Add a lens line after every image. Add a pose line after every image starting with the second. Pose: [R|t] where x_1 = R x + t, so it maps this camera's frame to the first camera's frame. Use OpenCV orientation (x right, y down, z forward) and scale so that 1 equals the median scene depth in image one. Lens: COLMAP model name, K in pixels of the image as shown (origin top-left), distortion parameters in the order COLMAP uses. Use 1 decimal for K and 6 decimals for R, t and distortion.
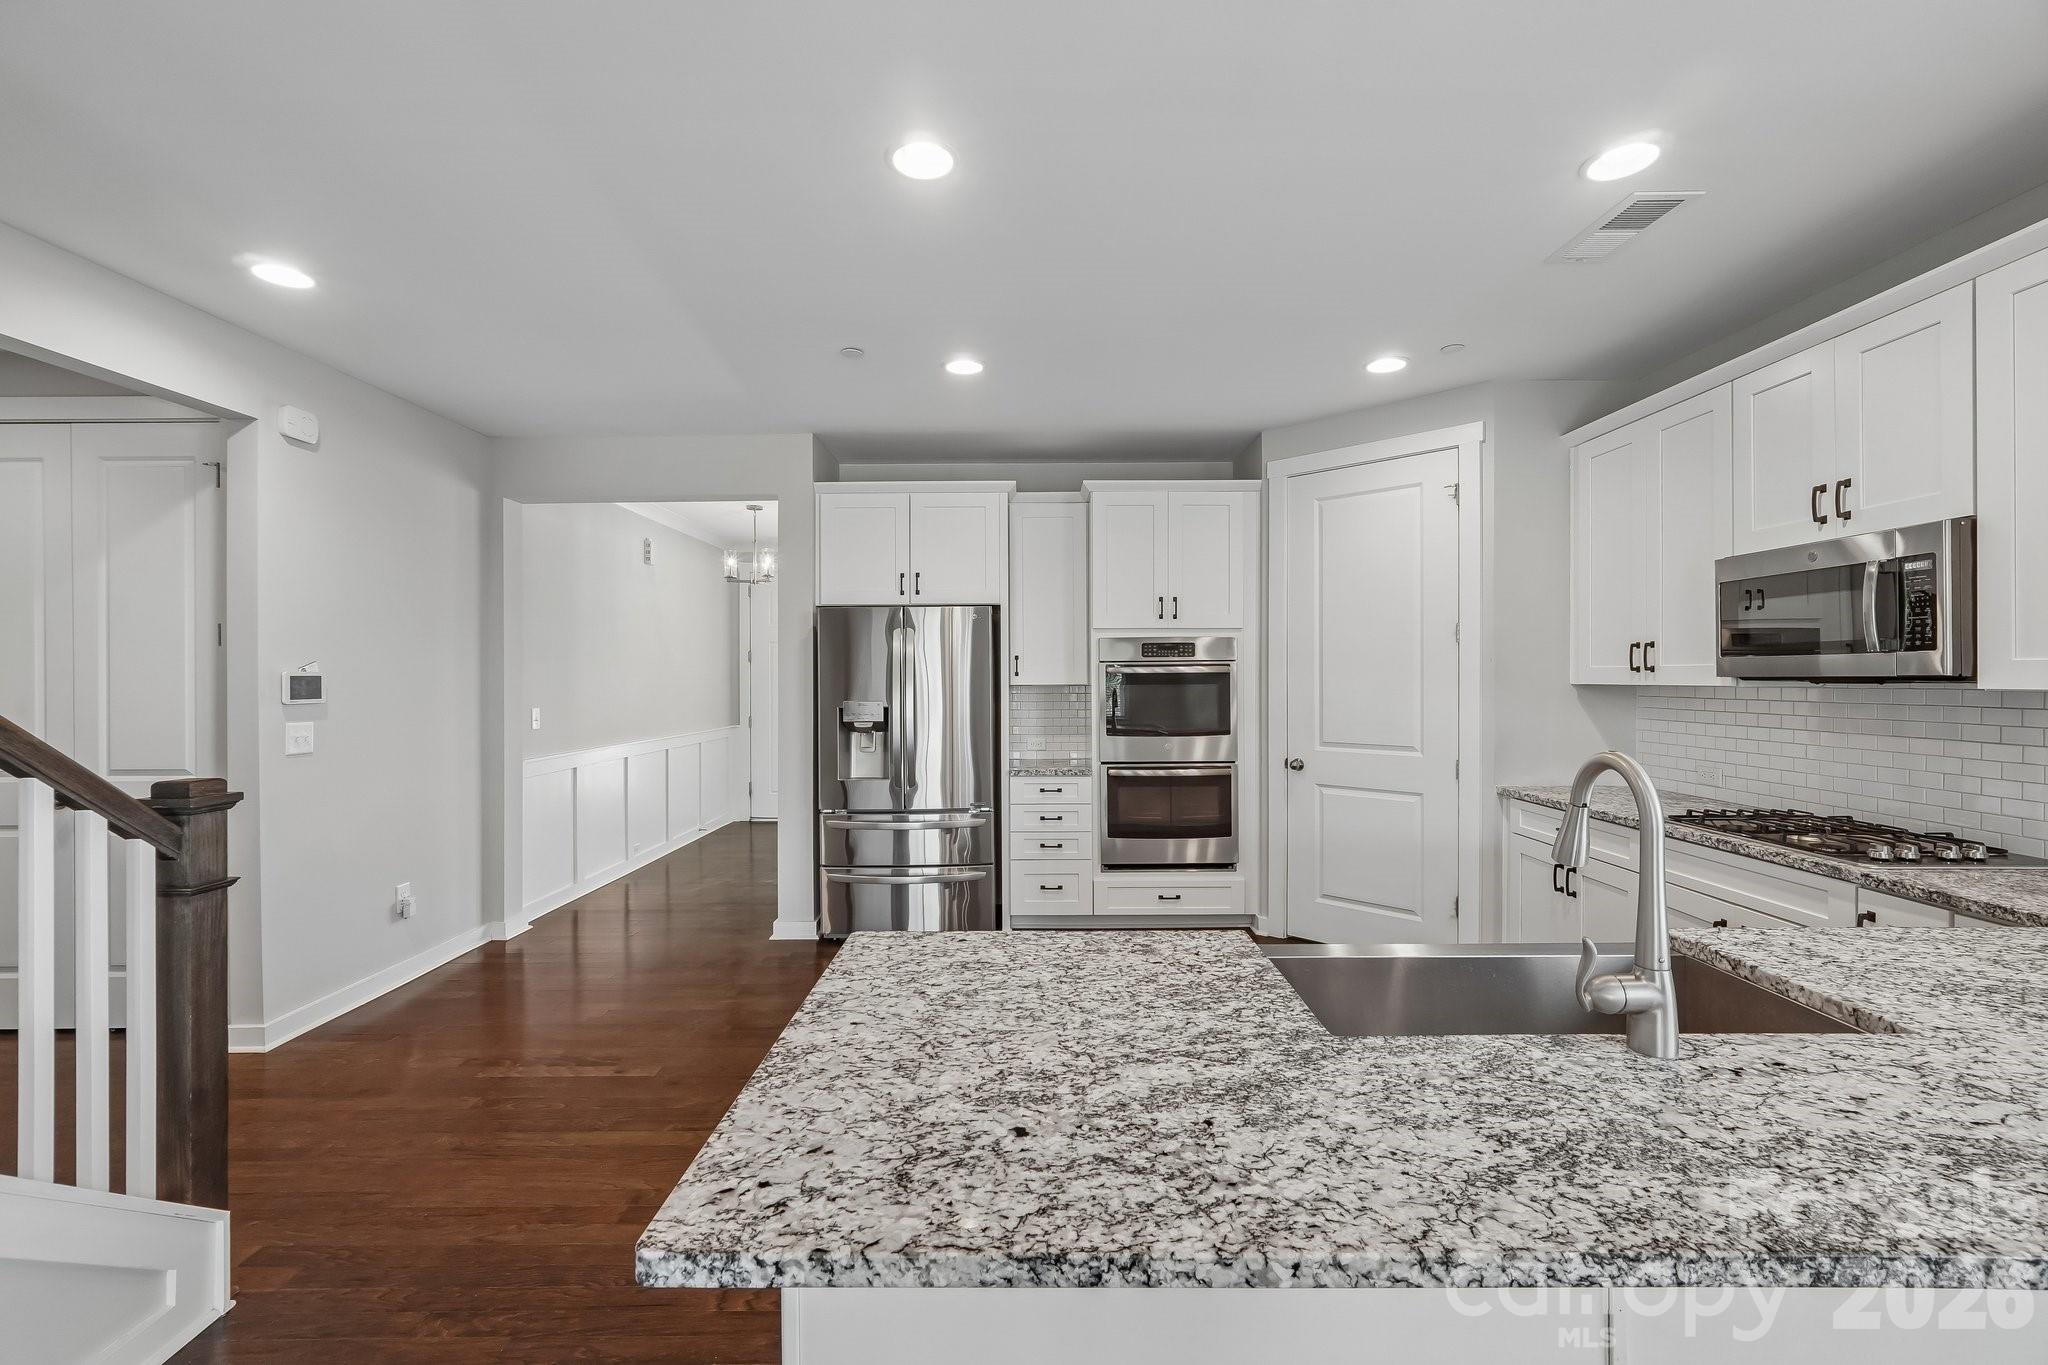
lens RADIAL K [[862.1, 0, 1050.8], [0, 862.1, 676.9], [0, 0, 1]] dist [-0.015992, 0.006242]
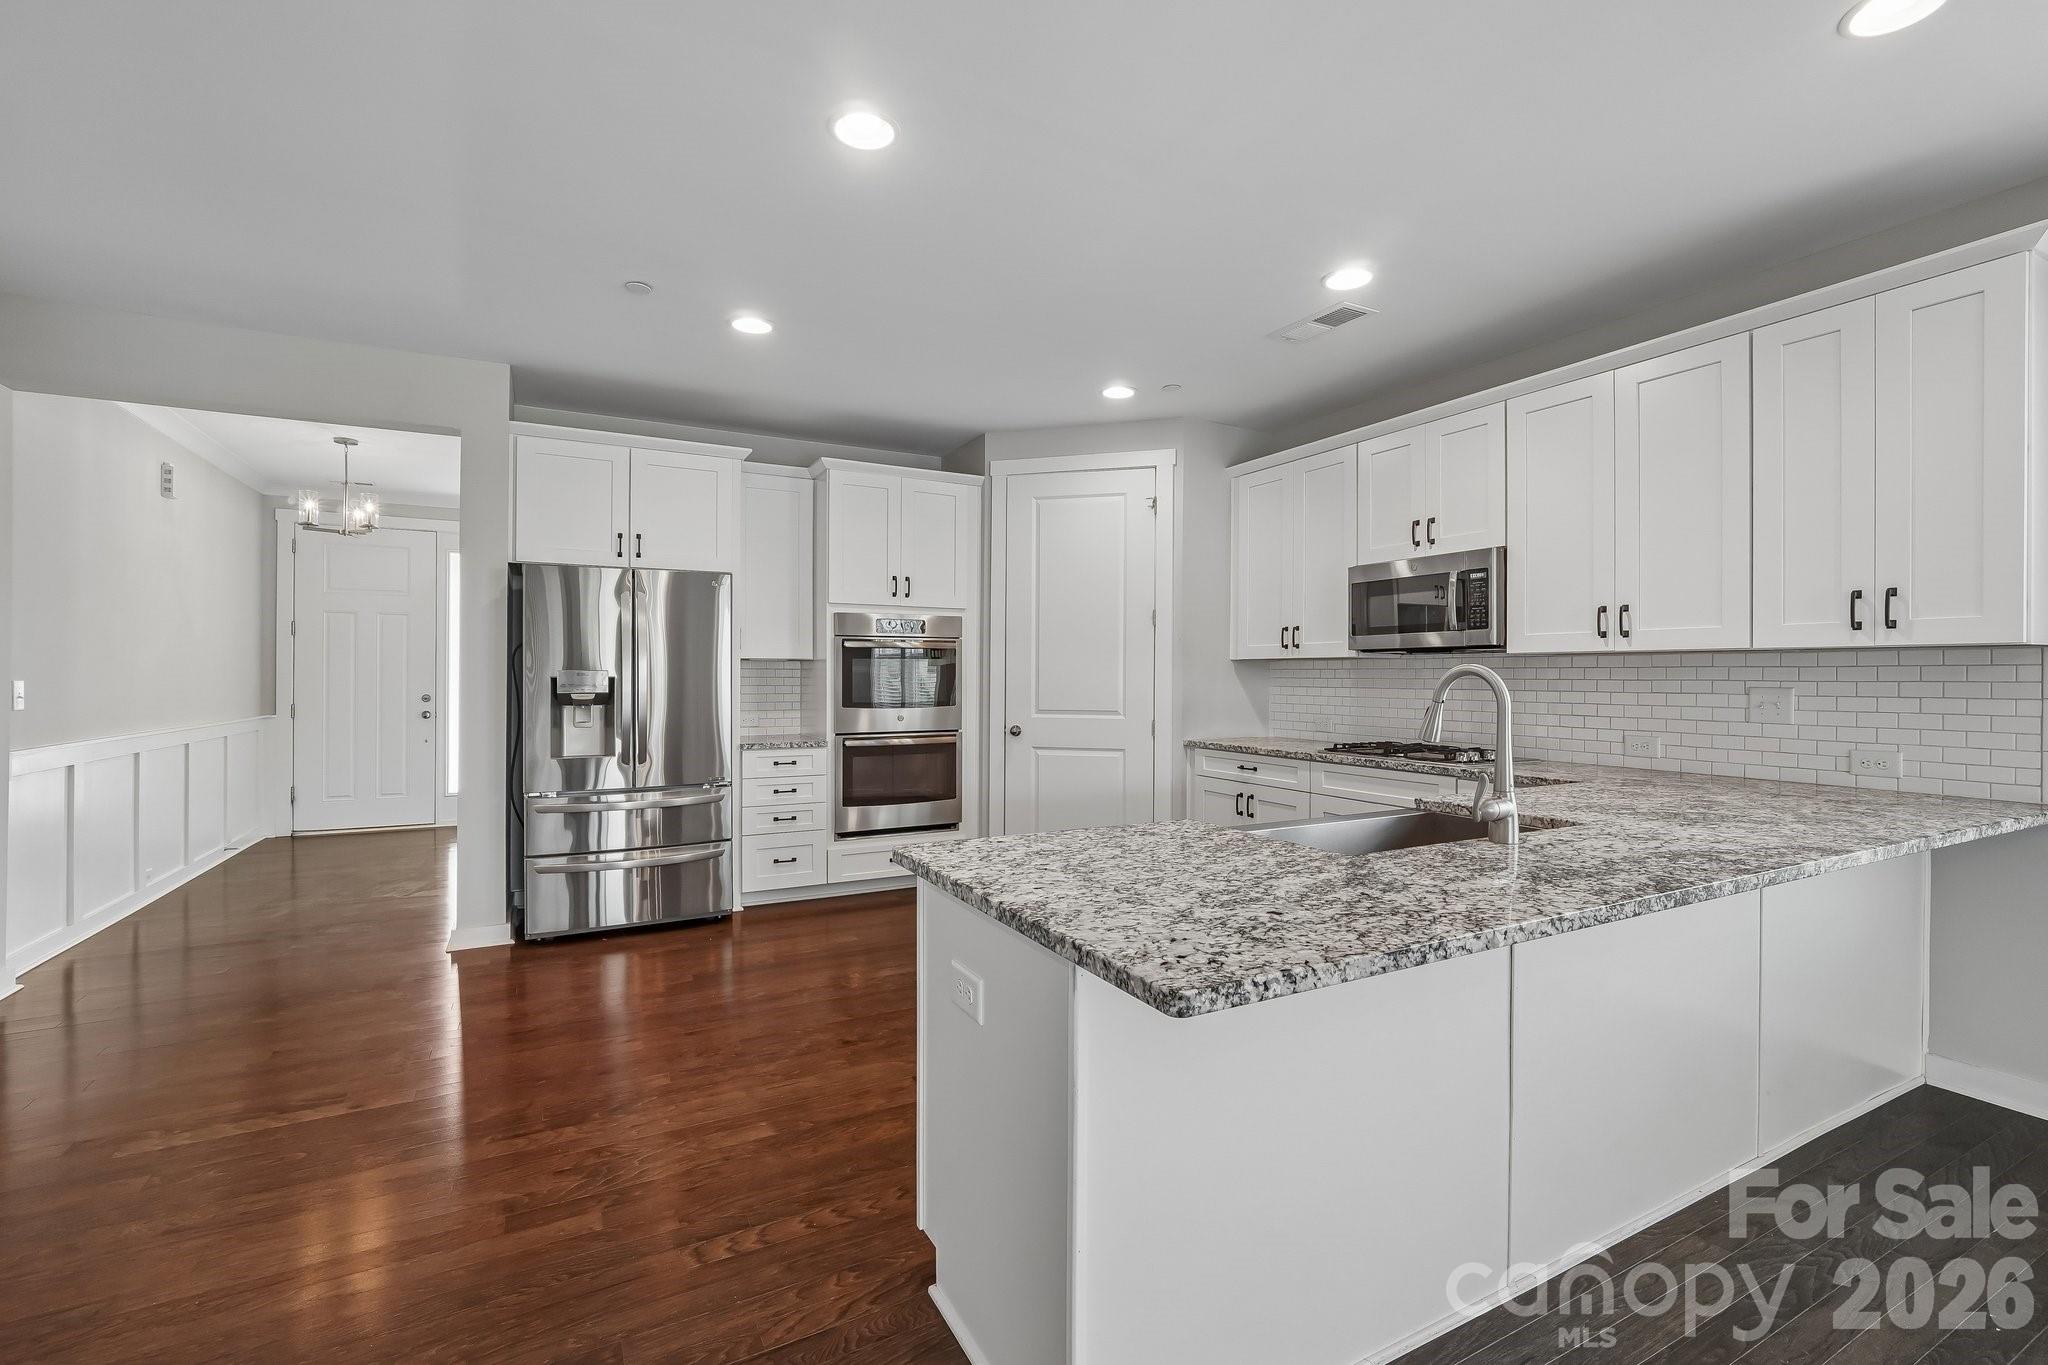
lens RADIAL K [[862.1, 0, 1026.5], [0, 862.1, 669.1], [0, 0, 1]] dist [-0.015992, 0.006242]
pose [[0.887672, 0.012852, 0.460297, -0.220462], [-0.008564, 0.999898, -0.011402, 0.033230], [-0.460397, 0.006179, 0.887692, -0.009982]]
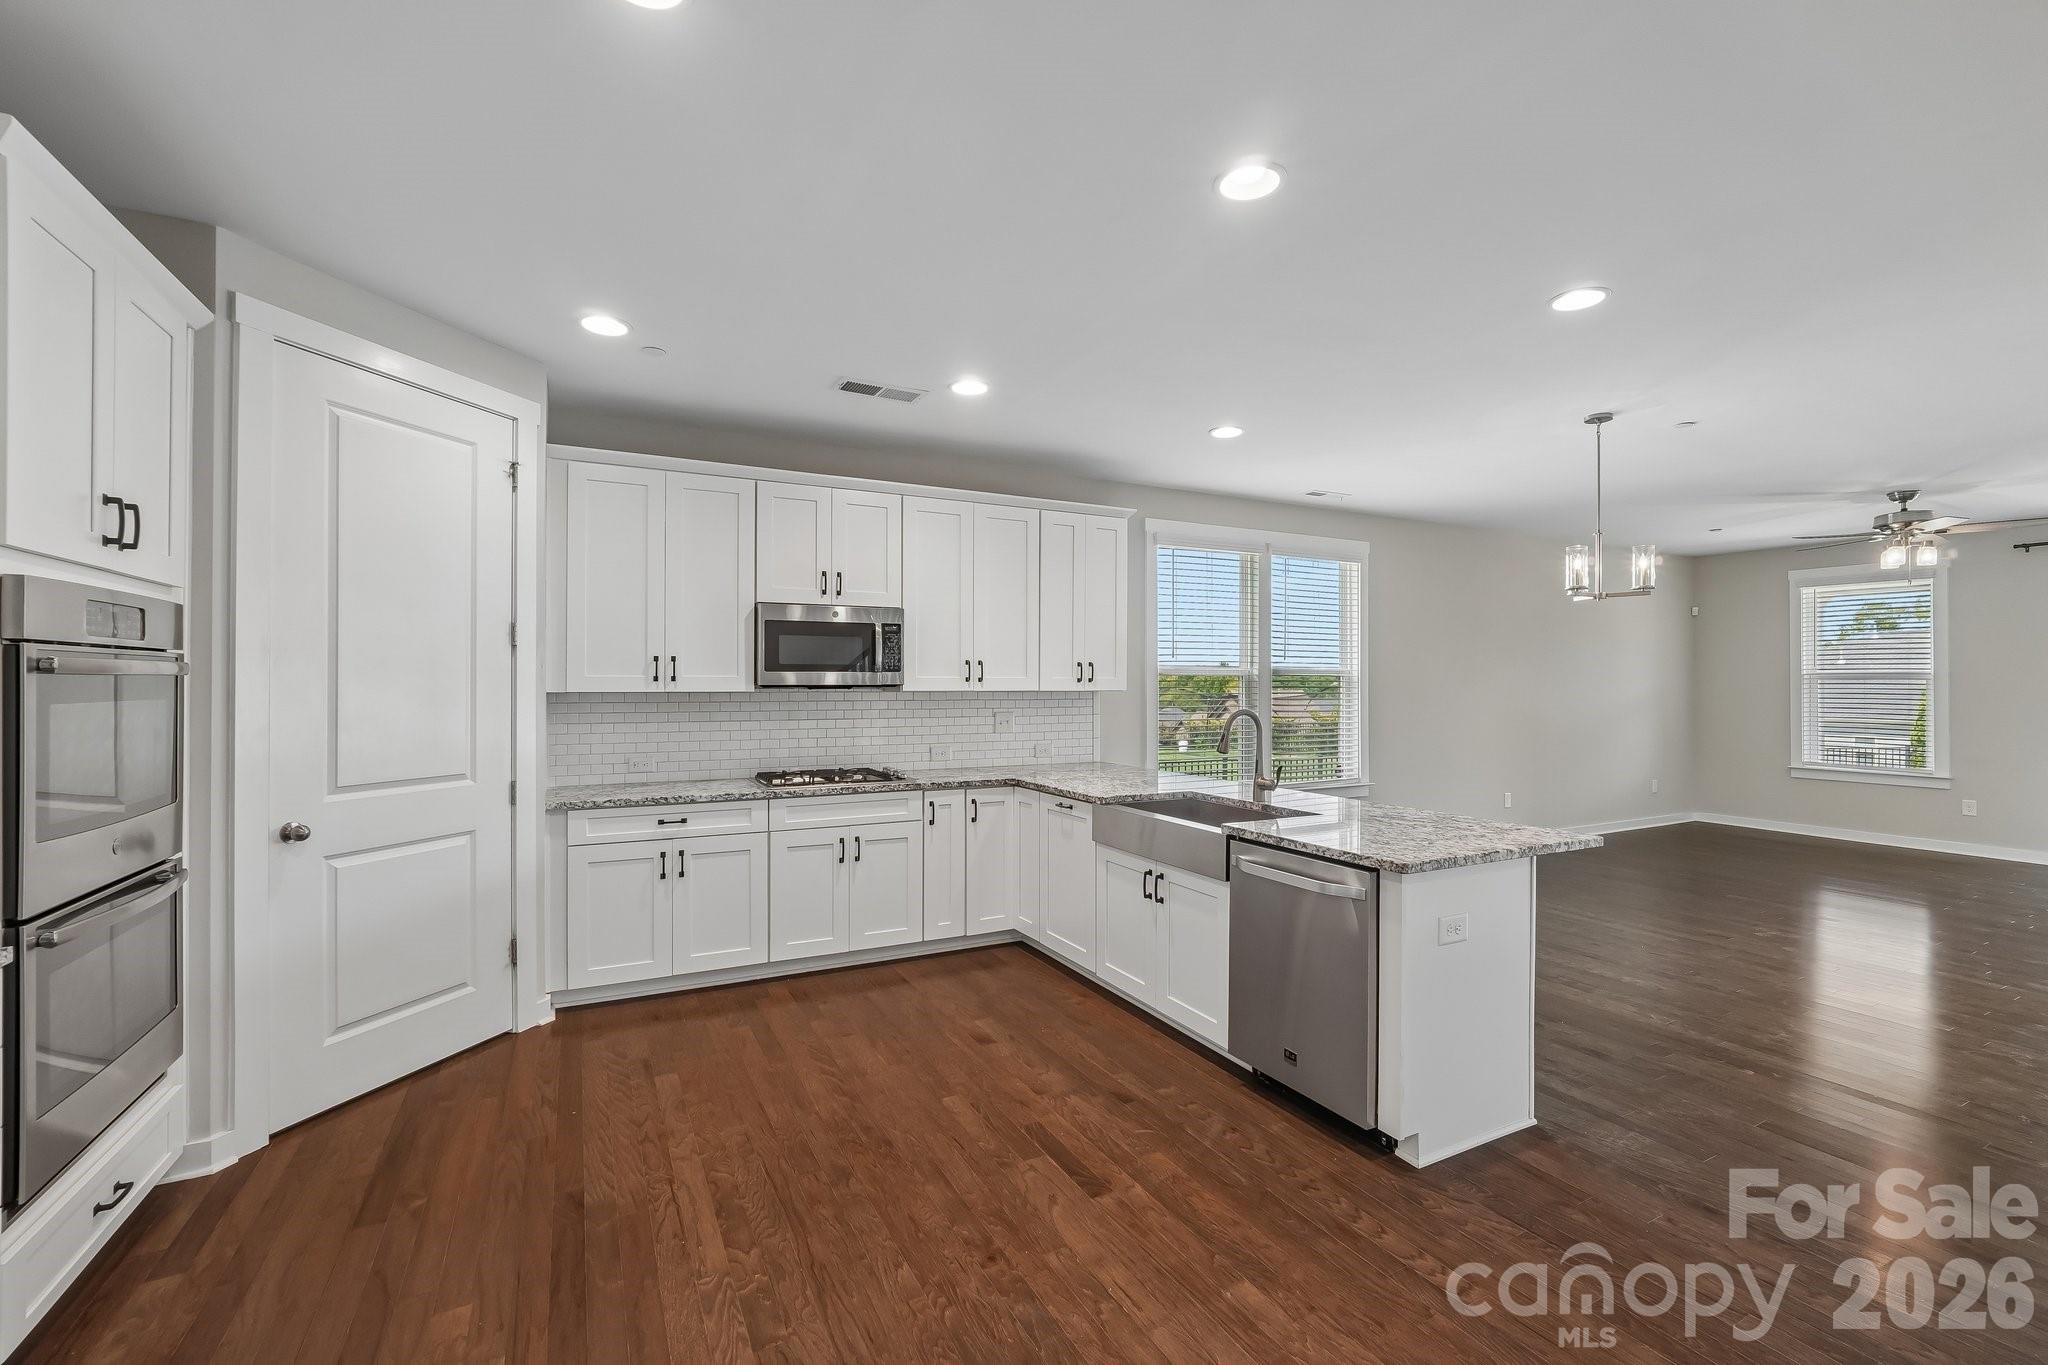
lens RADIAL K [[862.1, 0, 1024.3], [0, 862.1, 684.2], [0, 0, 1]] dist [-0.015992, 0.006242]
pose [[-0.432948, 0.004106, 0.901410, -0.452428], [0.002128, 0.999991, -0.003533, 0.002719], [-0.901417, 0.000389, -0.432953, 0.781024]]
